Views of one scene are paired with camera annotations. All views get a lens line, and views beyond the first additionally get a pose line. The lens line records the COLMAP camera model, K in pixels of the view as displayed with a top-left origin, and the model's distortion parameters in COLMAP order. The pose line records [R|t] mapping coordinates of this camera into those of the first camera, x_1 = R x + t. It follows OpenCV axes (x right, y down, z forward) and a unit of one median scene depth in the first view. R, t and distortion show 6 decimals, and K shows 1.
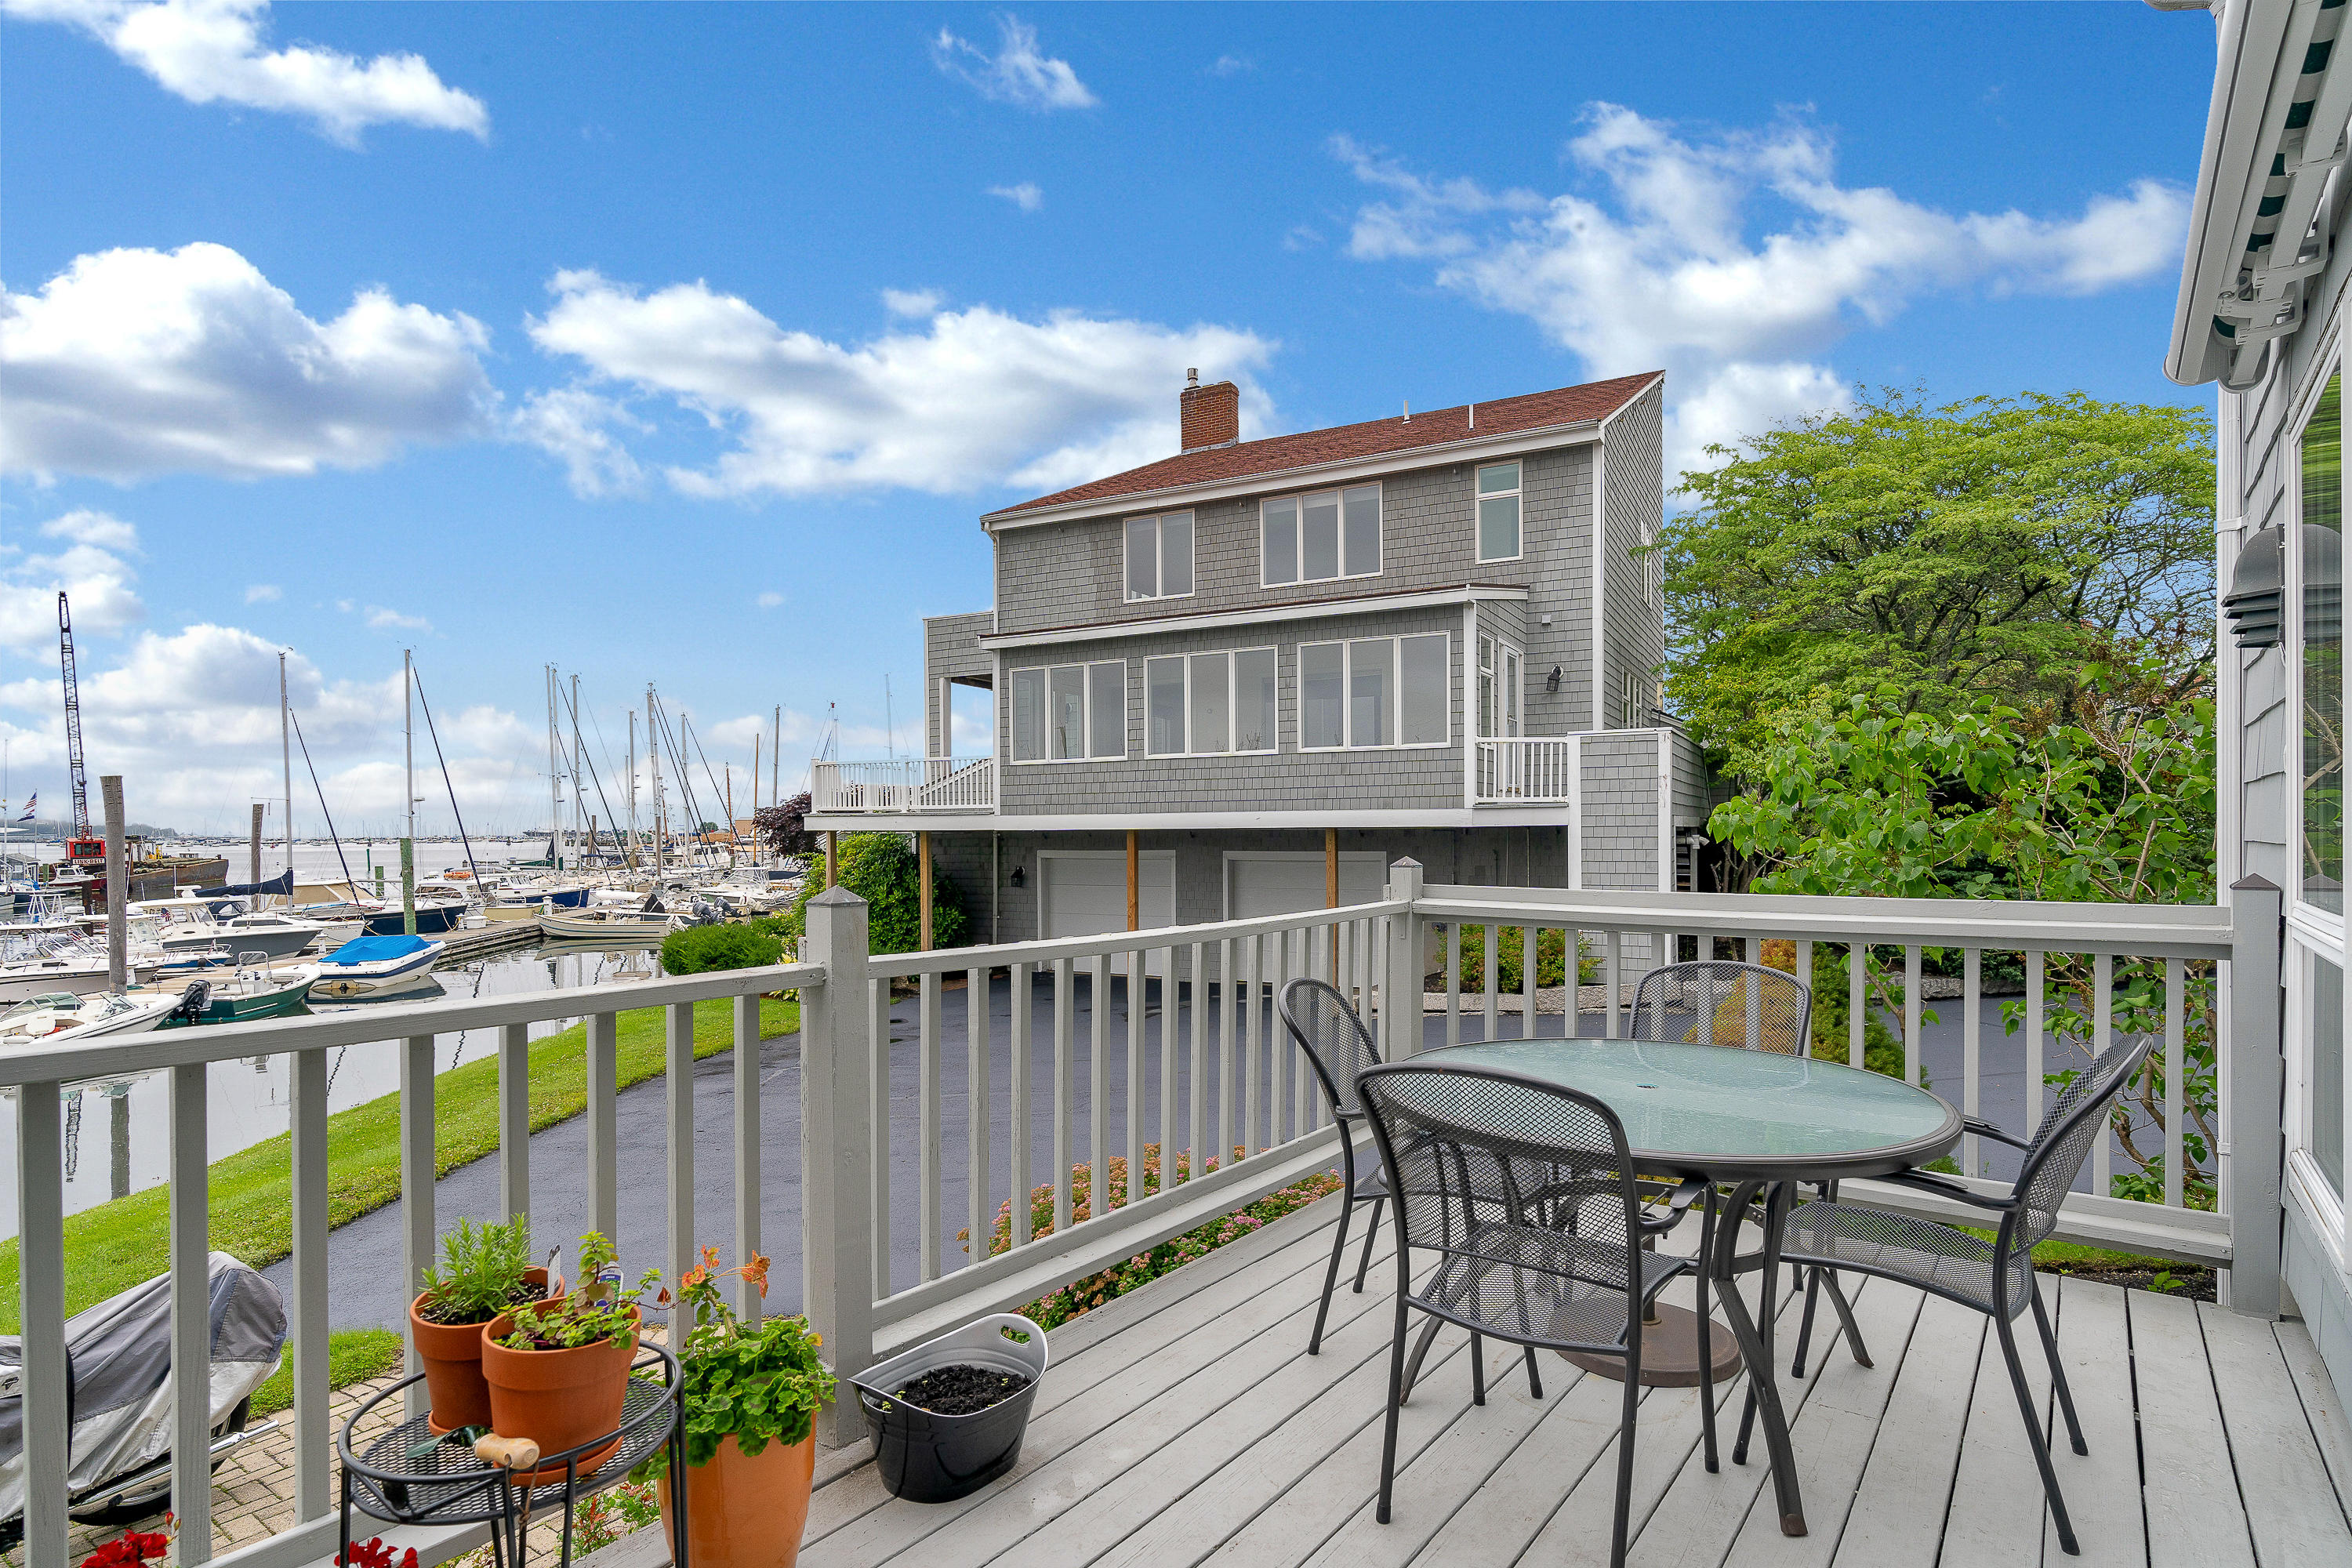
lens RADIAL K [[1208.8, 0, 1195.2], [0, 1208.8, 838.9], [0, 0, 1]] dist [-0.000781, -0.000736]
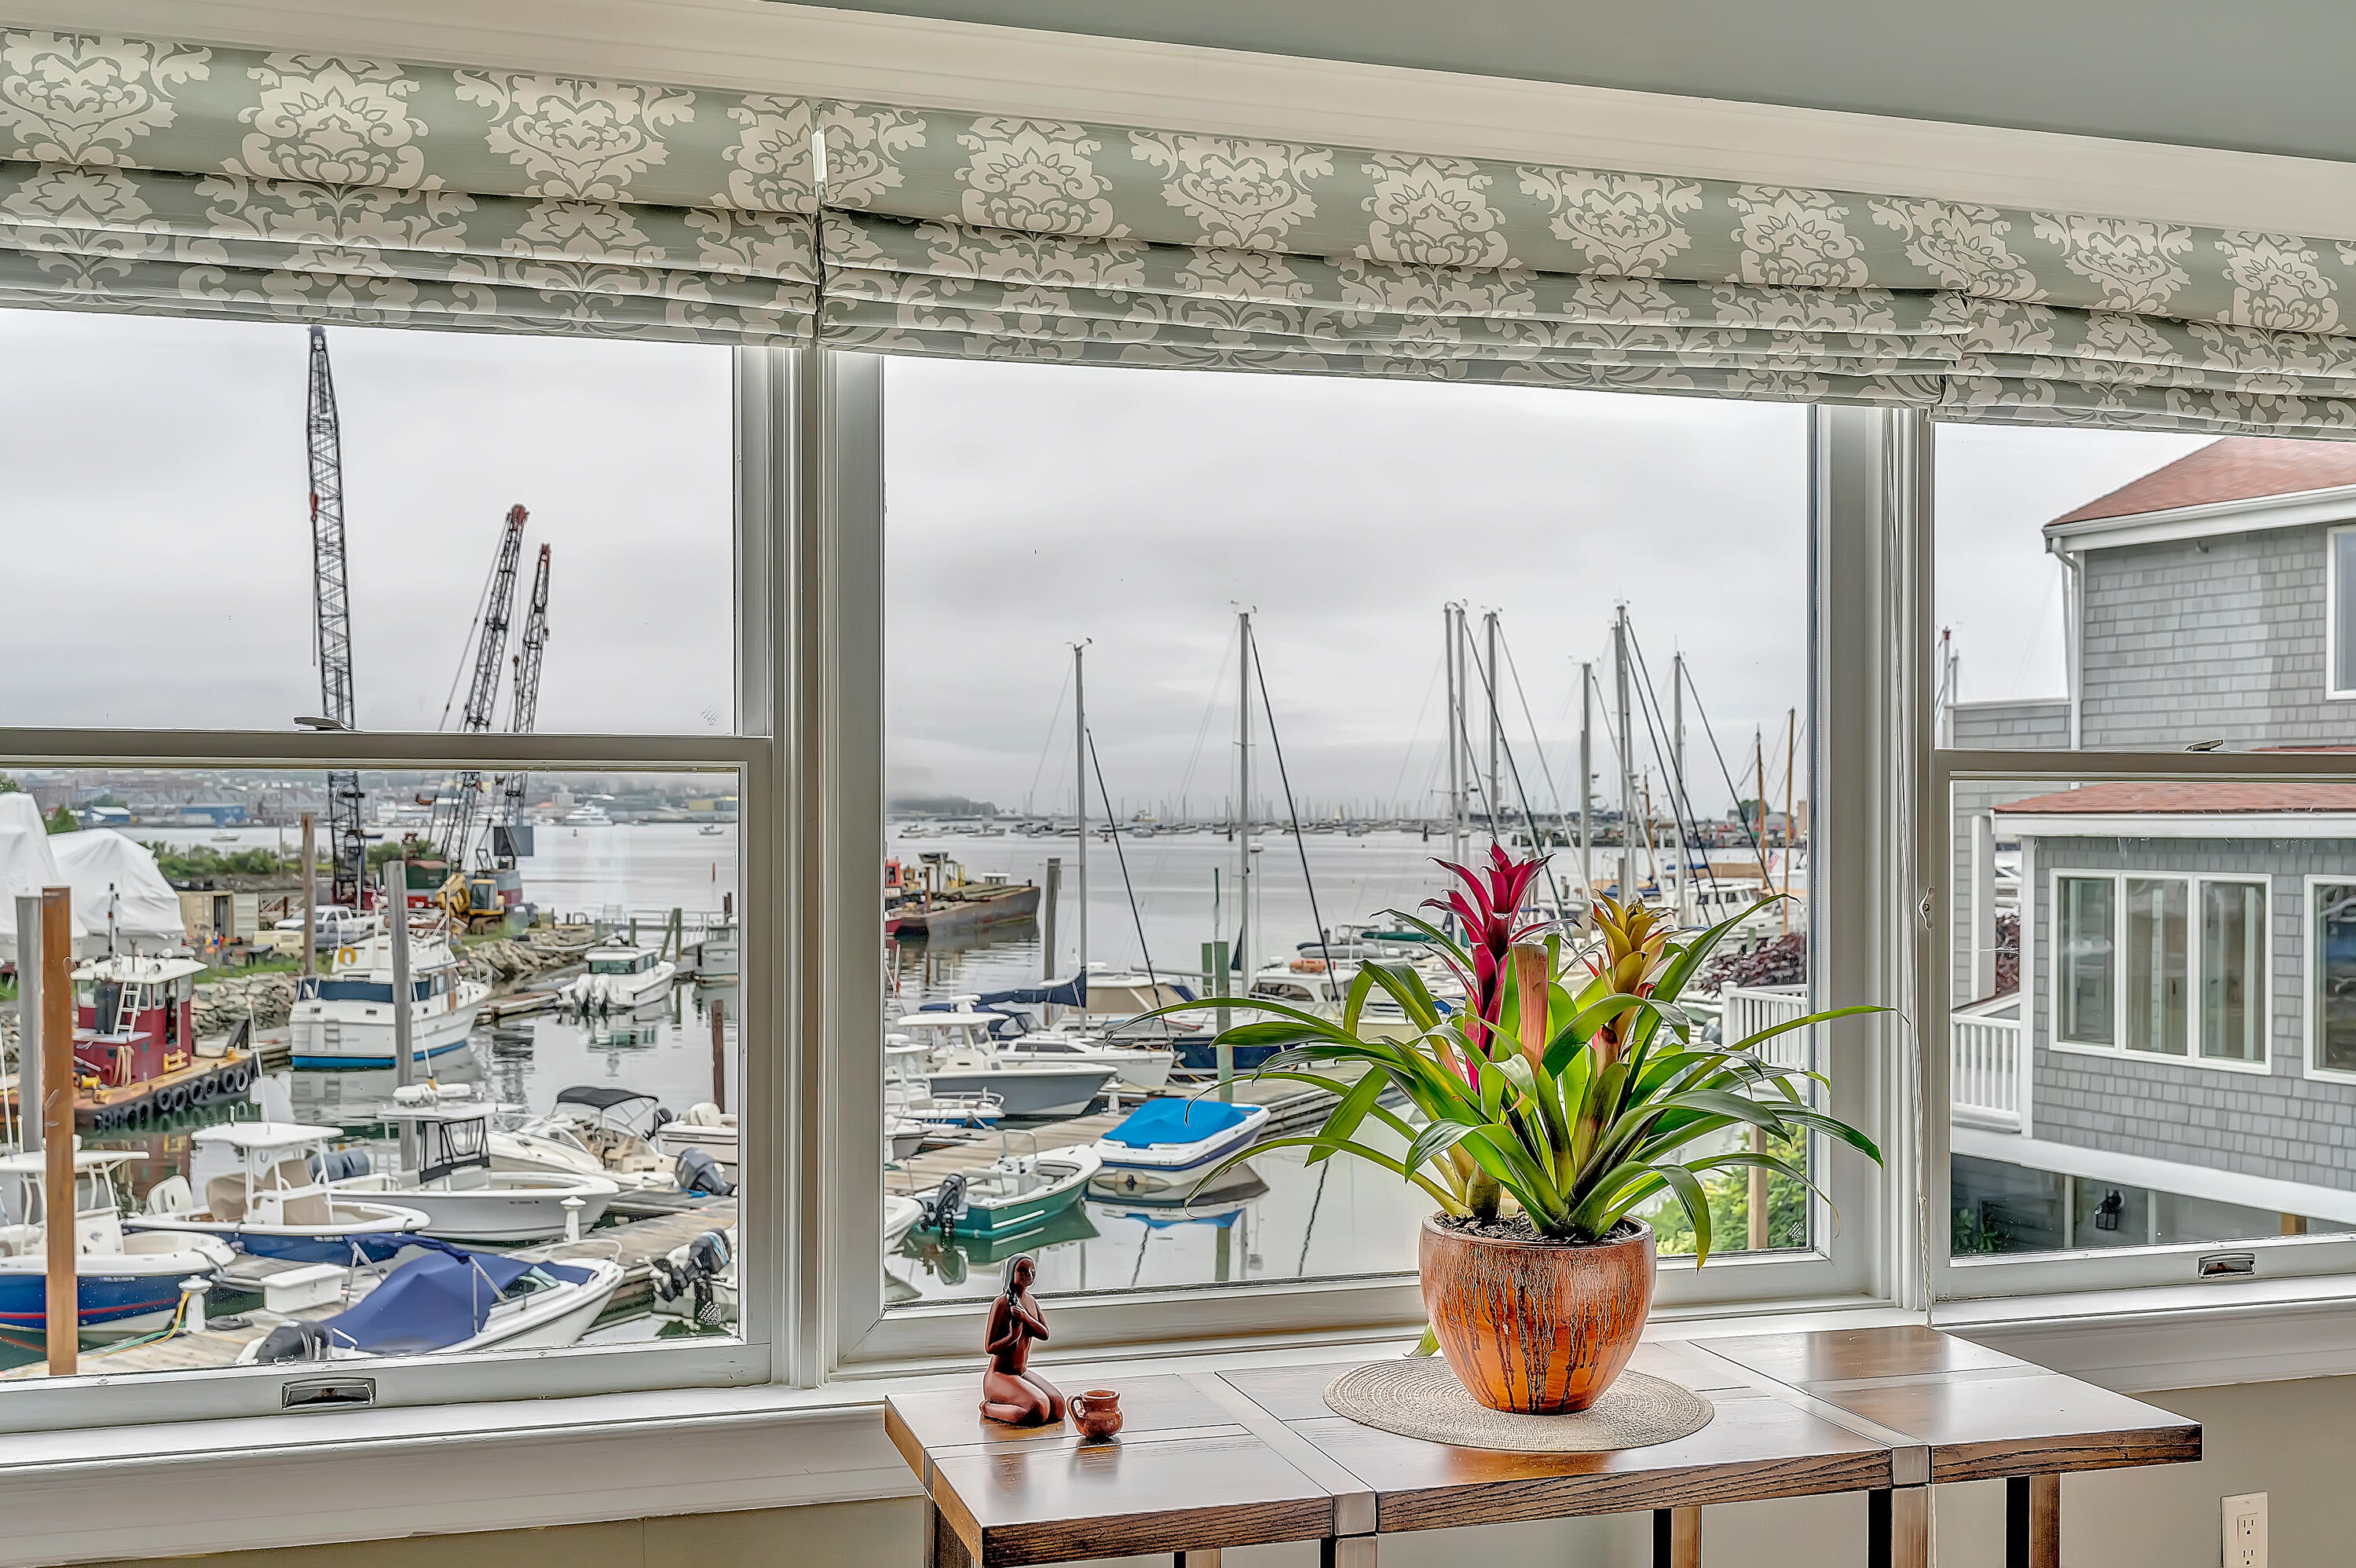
lens RADIAL K [[2335.9, 0, 1178.7], [0, 2335.9, 836.7], [0, 0, 1]] dist [0.007185, 0.000000]
pose [[0.812489, 0.014880, -0.582786, 0.065336], [-0.014594, 0.999880, 0.005182, -0.074418], [0.582793, 0.004295, 0.812609, -0.033151]]
